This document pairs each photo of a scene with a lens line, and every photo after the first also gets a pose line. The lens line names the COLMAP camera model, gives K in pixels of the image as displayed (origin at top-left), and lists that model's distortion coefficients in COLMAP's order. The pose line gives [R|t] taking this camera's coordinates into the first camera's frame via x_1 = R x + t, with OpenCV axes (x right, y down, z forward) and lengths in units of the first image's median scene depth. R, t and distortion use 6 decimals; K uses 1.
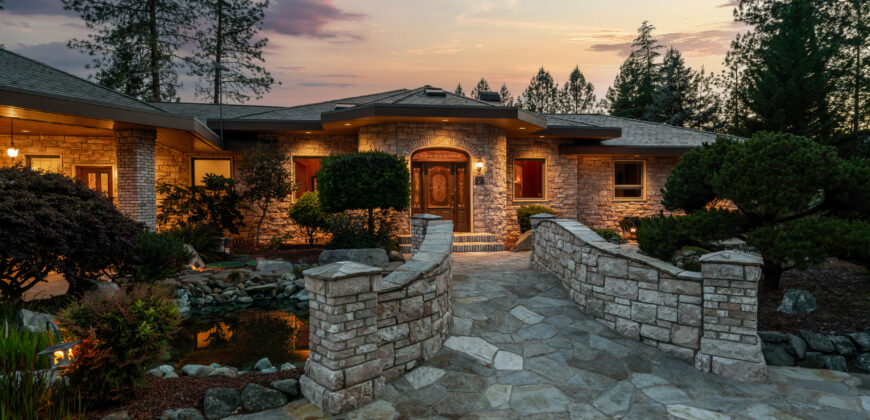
lens RADIAL K [[464.2, 0, 434.1], [0, 464.2, 214.6], [0, 0, 1]] dist [-0.000157, 0.001720]
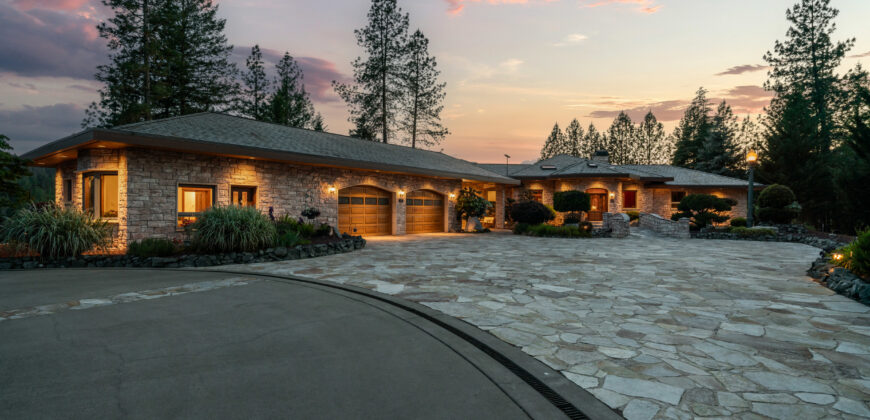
lens RADIAL K [[419.7, 0, 442.8], [0, 419.7, 208.2], [0, 0, 1]] dist [0.003798, -0.000814]
pose [[0.987885, 0.011999, -0.154721, -0.460863], [-0.016909, 0.999393, -0.030453, 0.052660], [0.154262, 0.032700, 0.987489, -1.405358]]
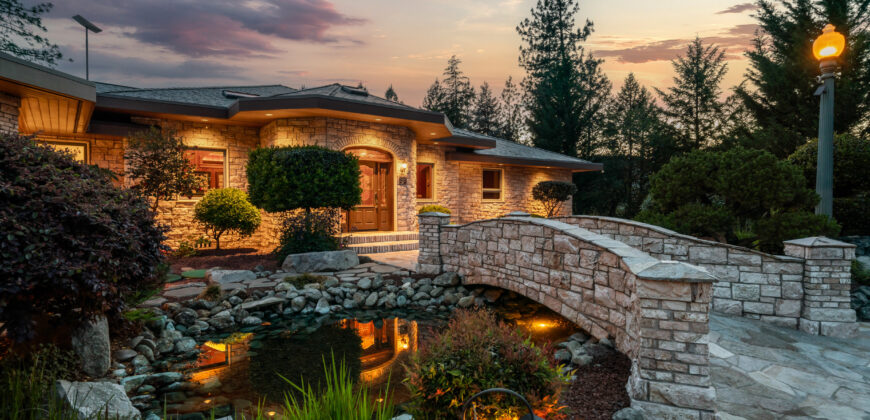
lens RADIAL K [[419.7, 0, 431.0], [0, 419.7, 211.7], [0, 0, 1]] dist [0.003798, -0.000814]
pose [[0.902824, -0.002839, 0.430001, -0.248855], [0.006643, 0.999951, -0.007346, 0.002860], [-0.429959, 0.009489, 0.902798, 0.125765]]
